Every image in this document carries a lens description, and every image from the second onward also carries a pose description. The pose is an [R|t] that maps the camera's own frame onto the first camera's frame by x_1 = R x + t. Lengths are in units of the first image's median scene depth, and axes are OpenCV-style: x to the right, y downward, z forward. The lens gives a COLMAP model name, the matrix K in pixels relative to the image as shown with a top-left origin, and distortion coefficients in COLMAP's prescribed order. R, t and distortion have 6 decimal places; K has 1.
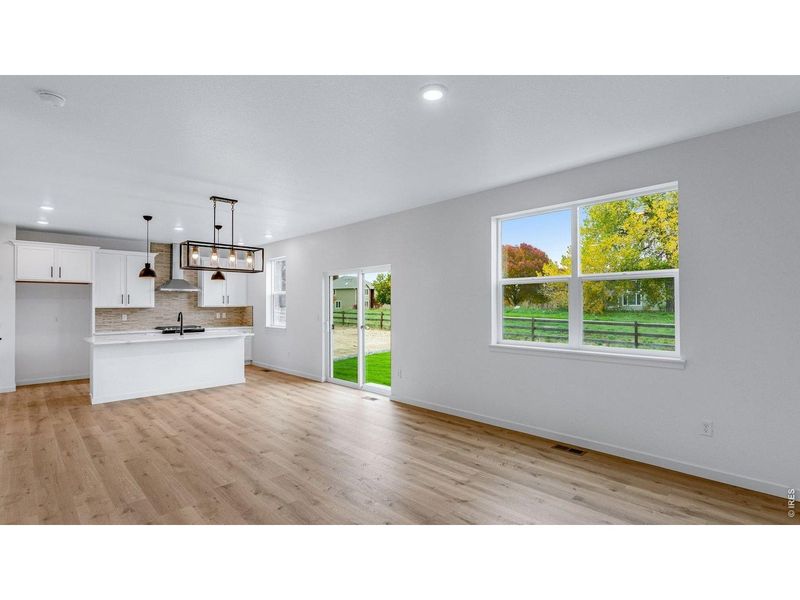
lens RADIAL K [[386.5, 0, 402.5], [0, 386.5, 299.7], [0, 0, 1]] dist [0.014434, 0.000008]
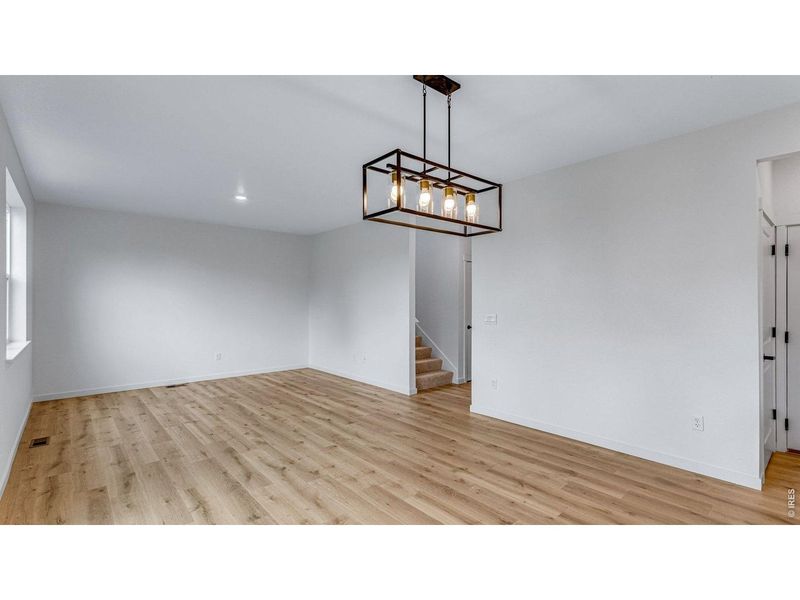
lens RADIAL K [[383.8, 0, 400.0], [0, 383.8, 300.0], [0, 0, 1]] dist [-0.001401, -0.000180]
pose [[-0.998042, 0.006537, 0.062208, -0.505971], [0.005514, 0.999847, -0.016601, 0.028738], [-0.062307, -0.016225, -0.997925, 1.689169]]
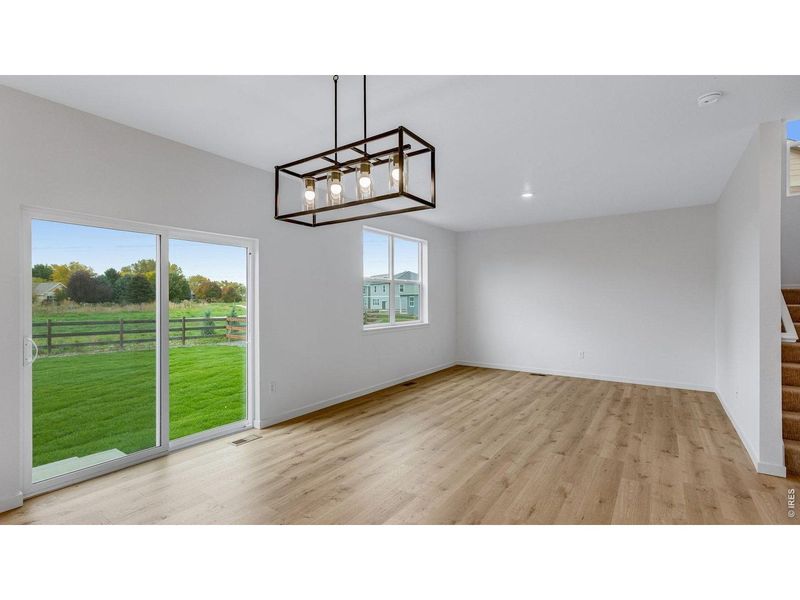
lens RADIAL K [[379.3, 0, 396.2], [0, 379.3, 299.8], [0, 0, 1]] dist [0.013389, 0.000234]
pose [[-0.183132, 0.003090, 0.983083, -1.018135], [-0.010916, 0.999927, -0.005176, 0.026034], [-0.983028, -0.011680, -0.183085, 1.170292]]
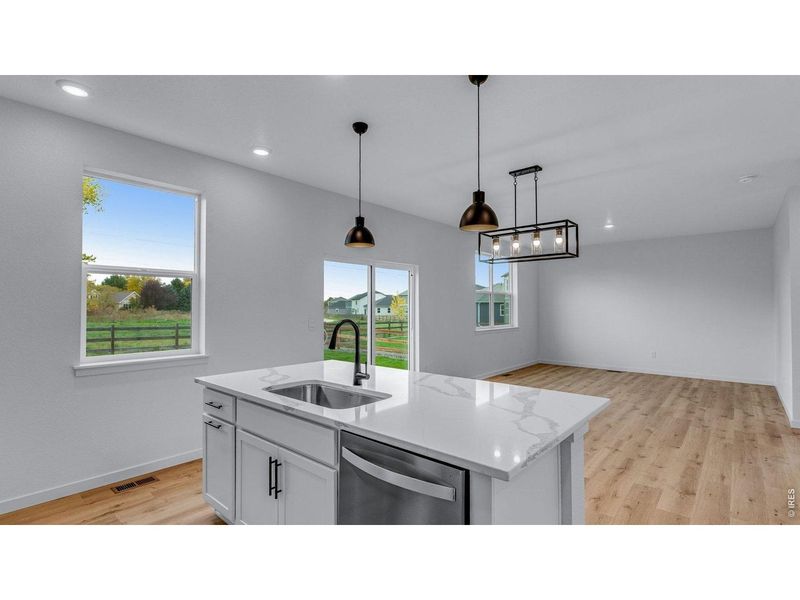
lens RADIAL K [[386.5, 0, 402.5], [0, 386.5, 299.7], [0, 0, 1]] dist [0.014434, 0.000008]
pose [[-0.081847, 0.024410, 0.996346, -1.398755], [-0.014120, 0.999571, -0.025649, 0.034860], [-0.996545, -0.016168, -0.081468, 1.497326]]
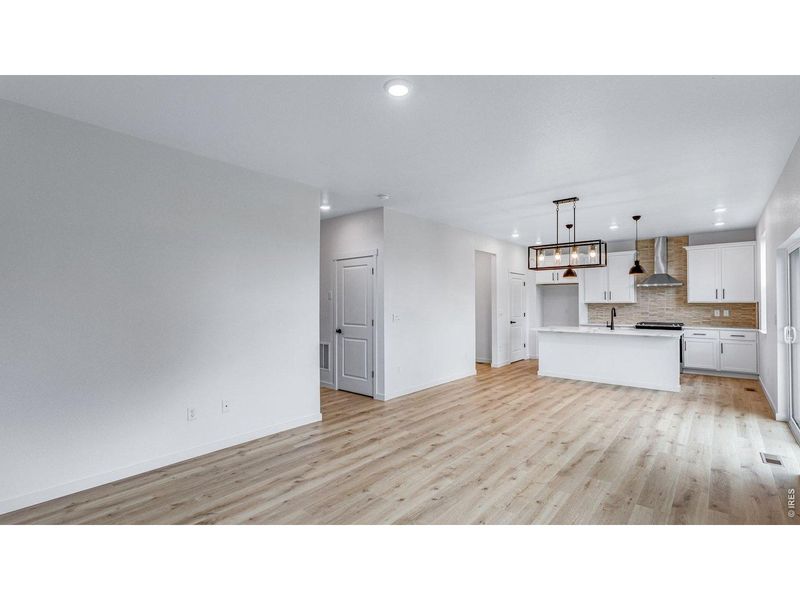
lens RADIAL K [[383.8, 0, 400.0], [0, 383.8, 300.0], [0, 0, 1]] dist [-0.001401, -0.000180]
pose [[0.096304, -0.000919, -0.995352, 0.600313], [0.014796, 0.999890, 0.000508, 0.004122], [0.995242, -0.014776, 0.096307, 0.514812]]
